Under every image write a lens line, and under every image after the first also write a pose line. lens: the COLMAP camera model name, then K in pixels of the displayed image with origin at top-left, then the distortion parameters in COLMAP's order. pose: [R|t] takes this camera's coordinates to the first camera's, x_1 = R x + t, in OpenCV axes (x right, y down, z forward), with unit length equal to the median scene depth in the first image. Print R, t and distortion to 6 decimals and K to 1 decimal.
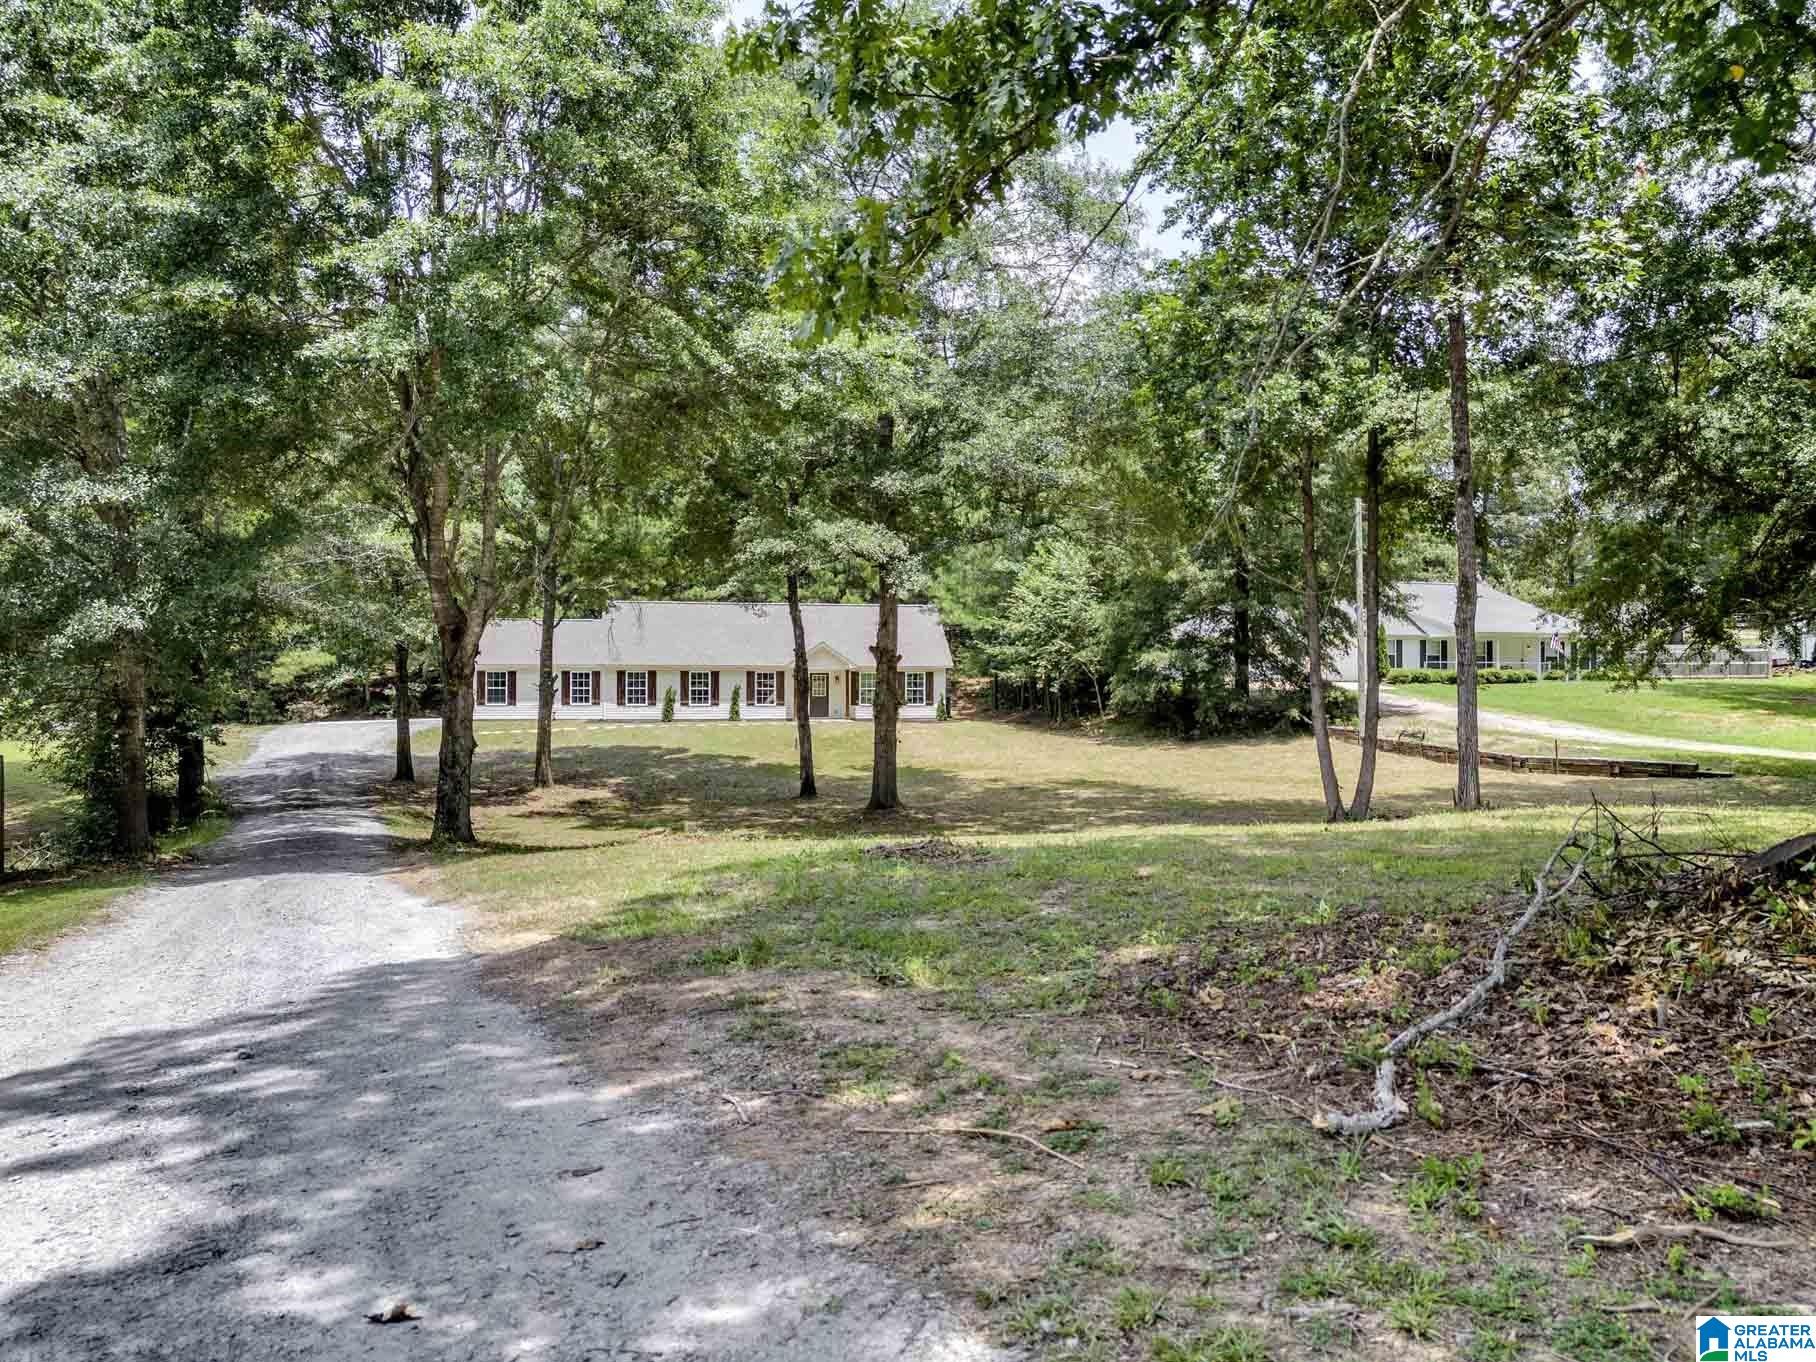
lens RADIAL K [[1320.1, 0, 901.1], [0, 1320.1, 677.8], [0, 0, 1]] dist [0.077524, -0.077312]
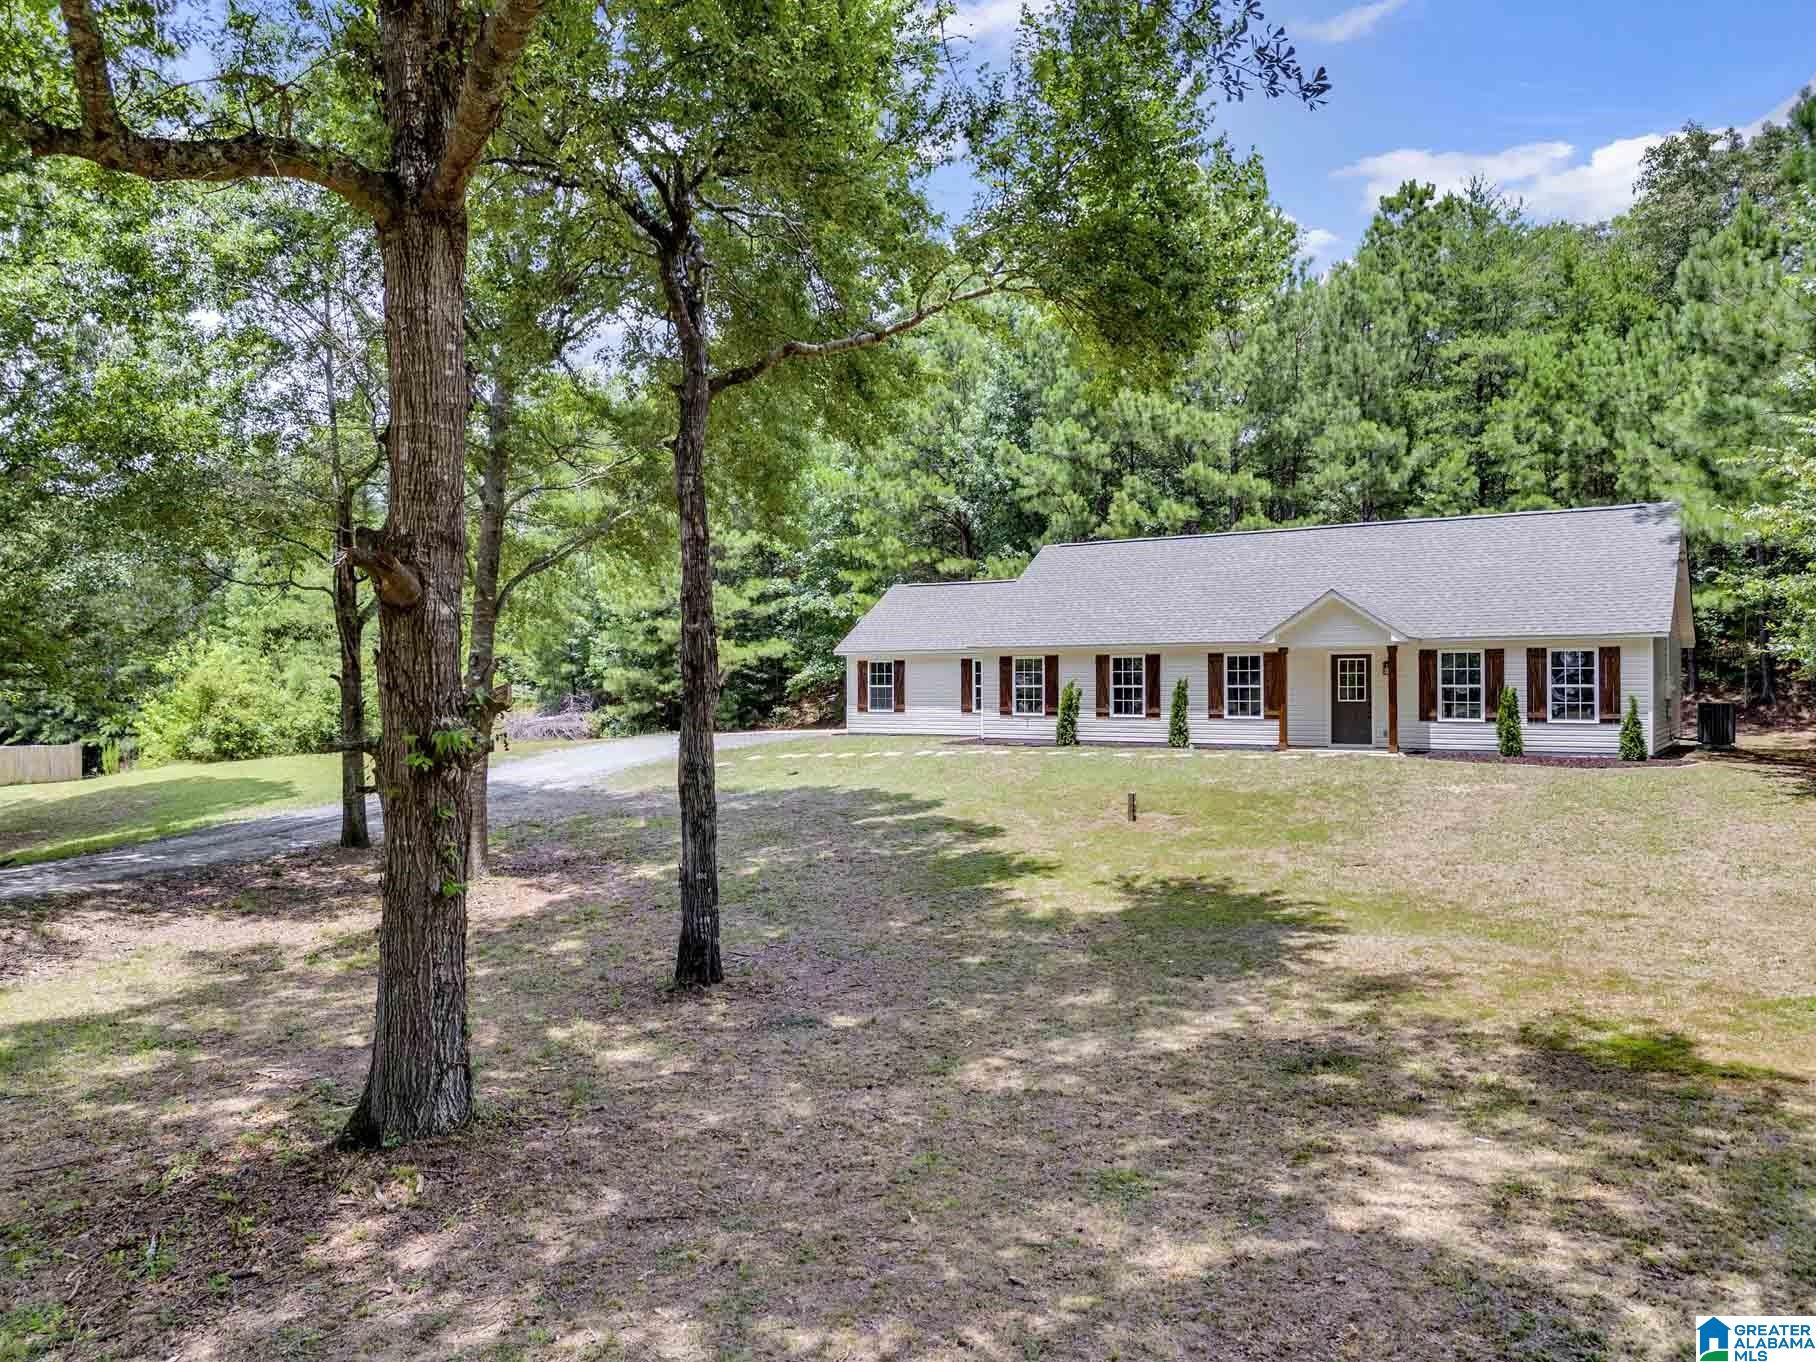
lens RADIAL K [[1320.1, 0, 901.1], [0, 1320.1, 677.8], [0, 0, 1]] dist [0.077524, -0.077312]
pose [[0.733683, -0.007201, -0.679454, 0.155949], [0.010097, 0.999949, 0.000305, 0.003284], [0.679417, -0.007084, 0.733718, 0.525859]]
